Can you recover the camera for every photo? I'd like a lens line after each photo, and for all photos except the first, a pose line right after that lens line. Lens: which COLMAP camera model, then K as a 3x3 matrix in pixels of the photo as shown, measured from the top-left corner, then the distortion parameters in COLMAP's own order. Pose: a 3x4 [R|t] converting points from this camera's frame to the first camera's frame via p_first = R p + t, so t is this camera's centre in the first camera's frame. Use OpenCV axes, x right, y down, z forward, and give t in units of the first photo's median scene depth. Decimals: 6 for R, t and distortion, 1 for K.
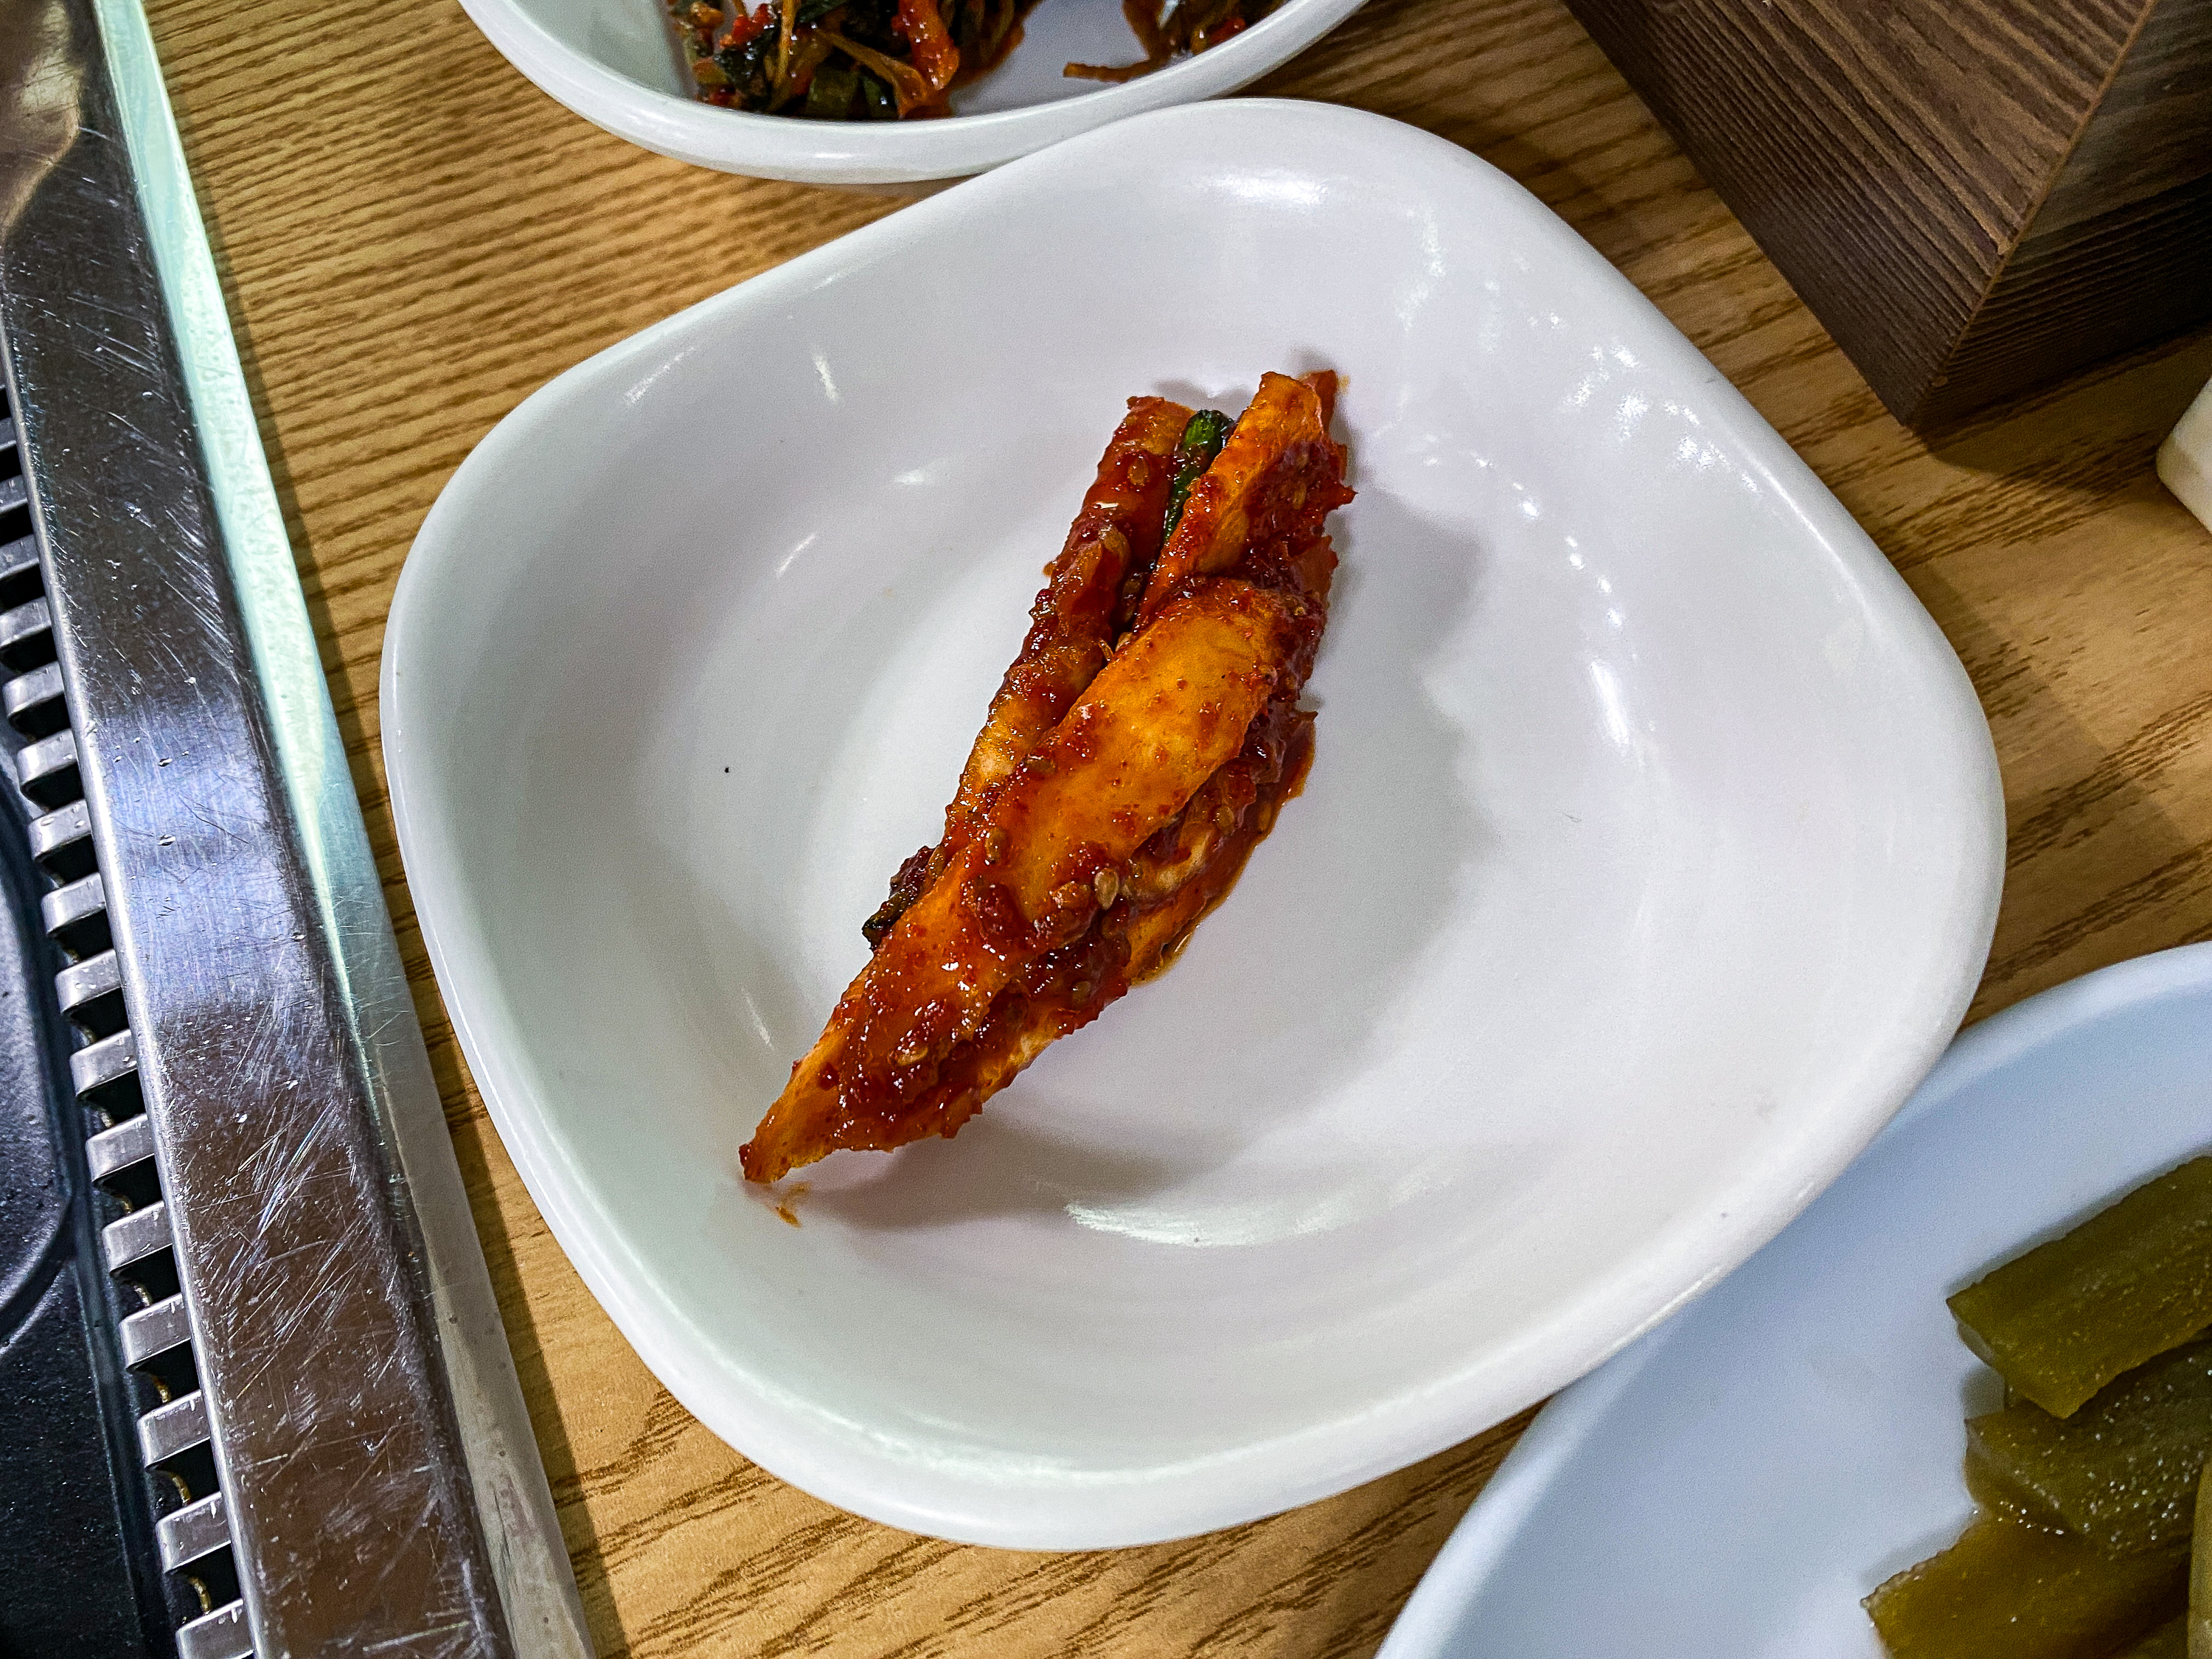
lens RADIAL K [[1763.0, 0, 1106.0], [0, 1763.0, 829.5], [0, 0, 1]] dist [-0.015587, -0.001043]
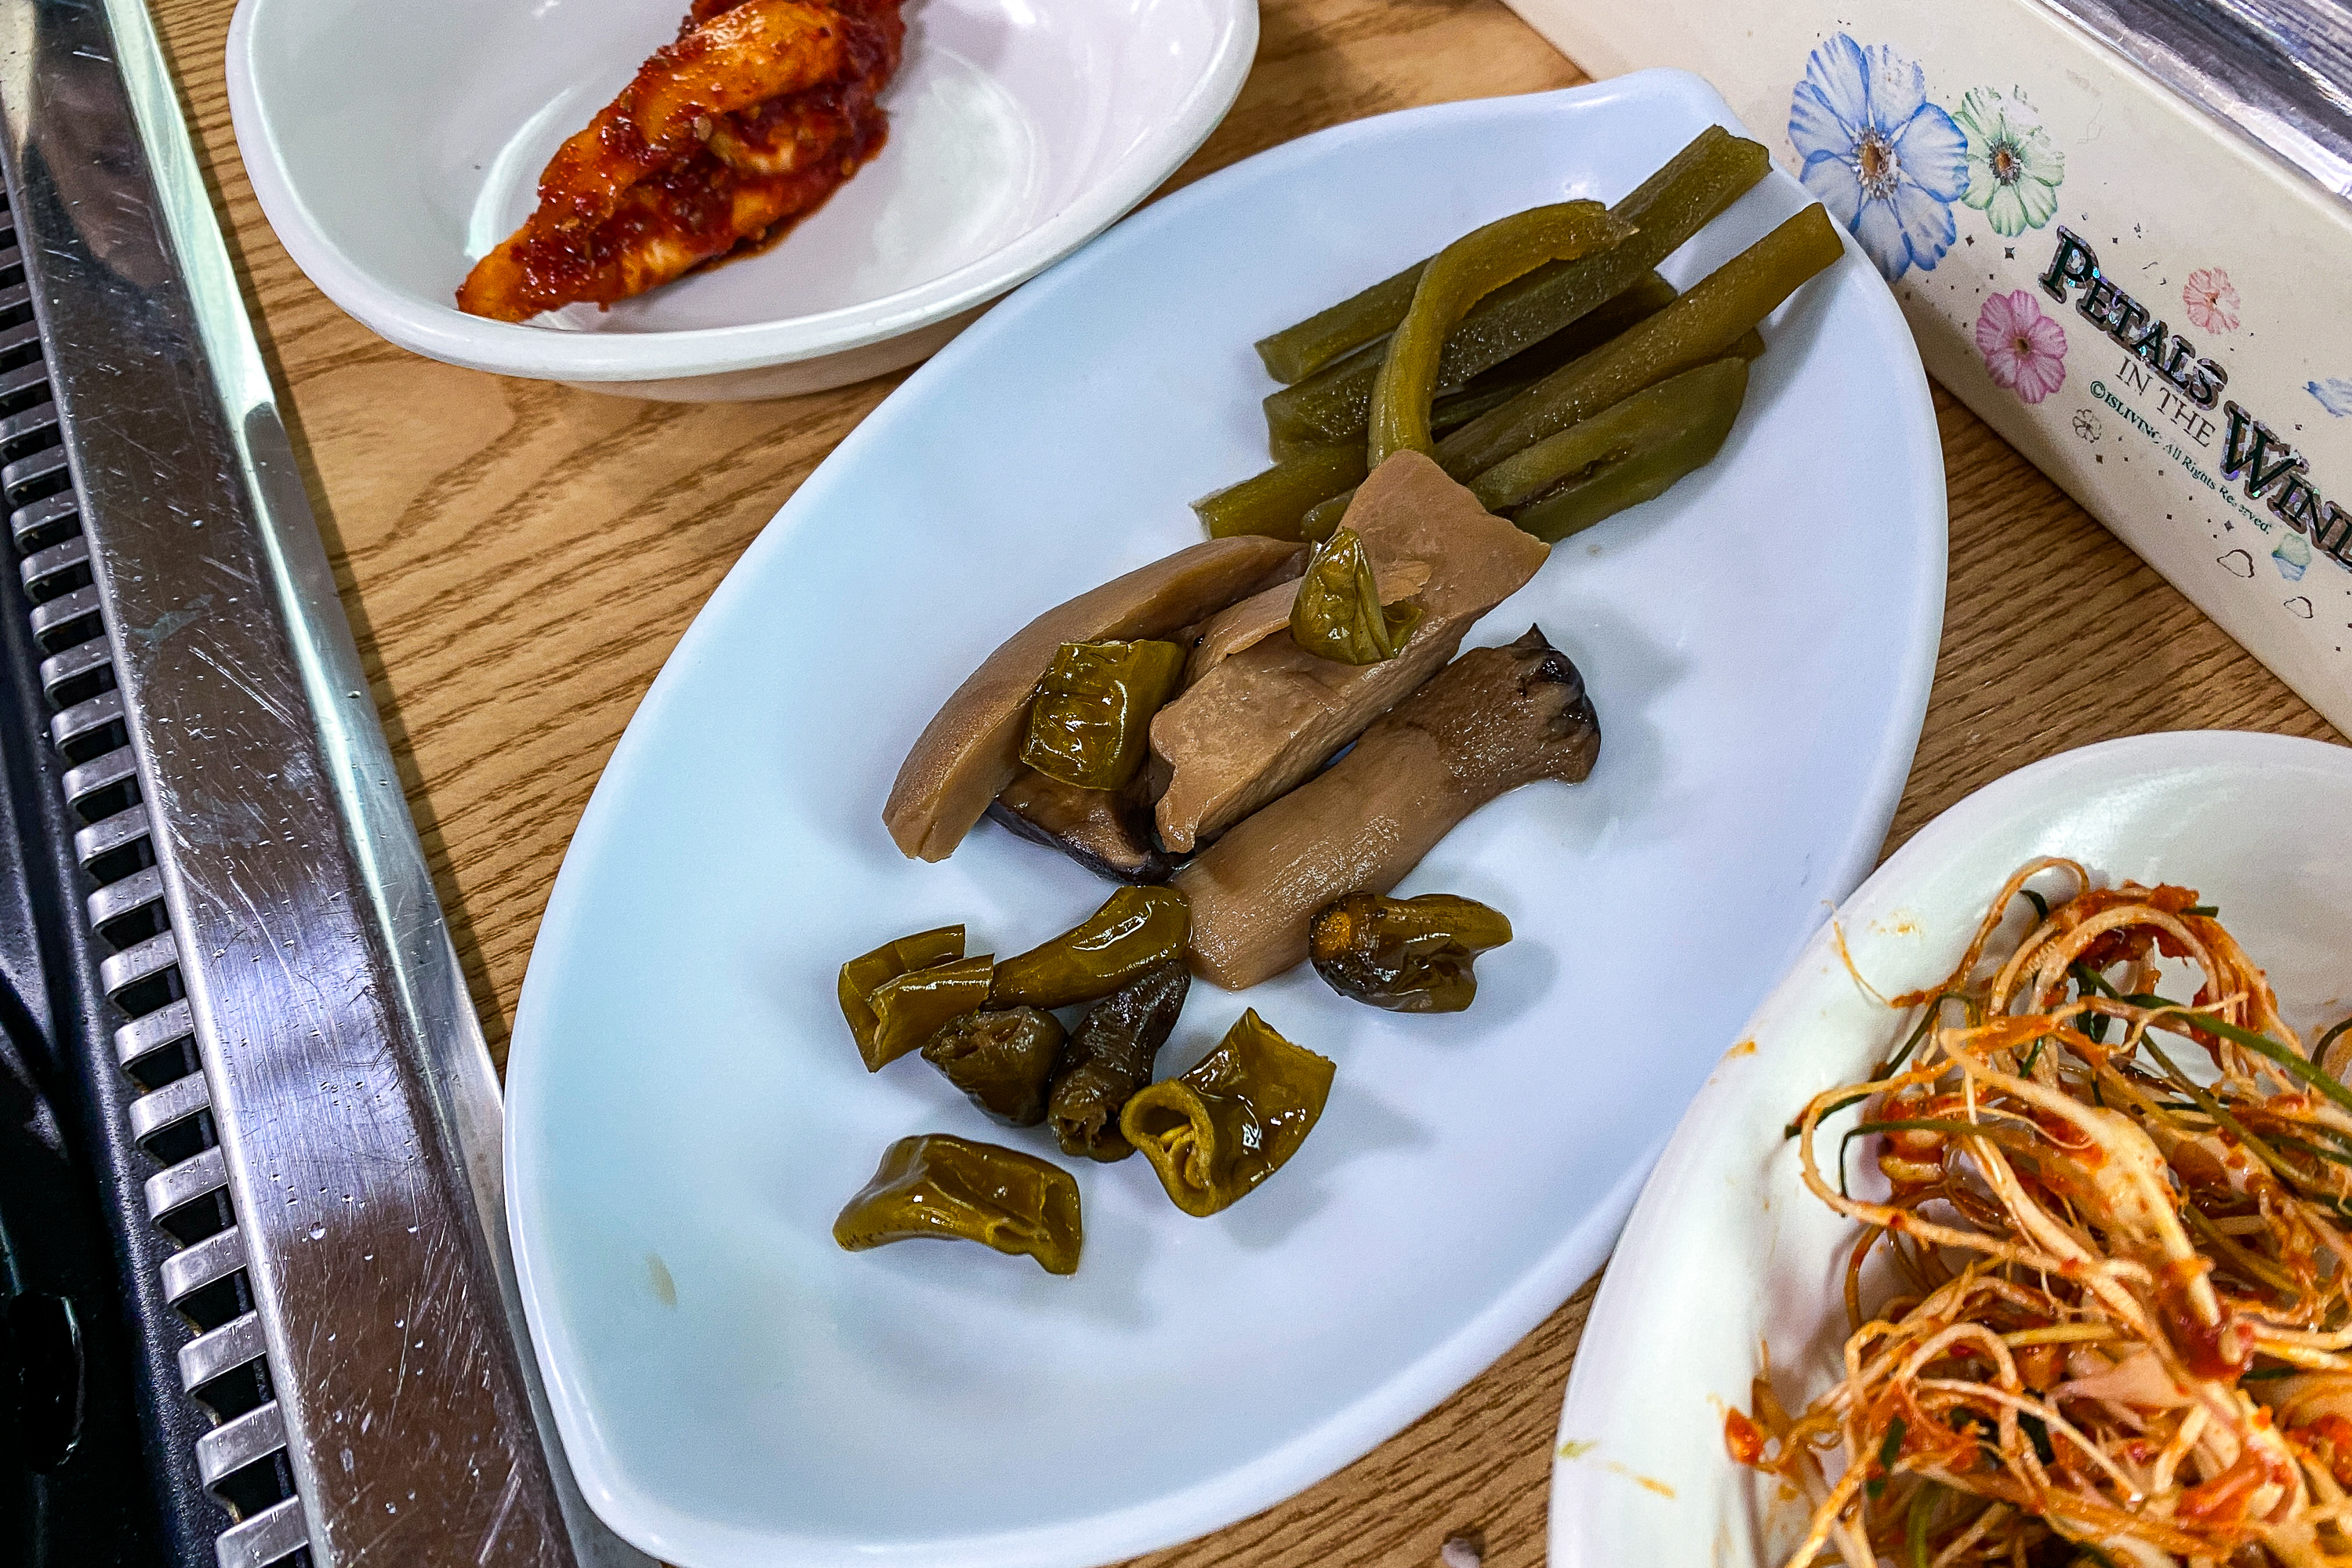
lens RADIAL K [[1801.3, 0, 1224.0], [0, 1801.3, 775.9], [0, 0, 1]] dist [0.021790, 0.001349]
pose [[0.995060, -0.098946, -0.008136, 0.317202], [0.096997, 0.986378, -0.132853, 0.624022], [0.021170, 0.131408, 0.991102, -0.341366]]
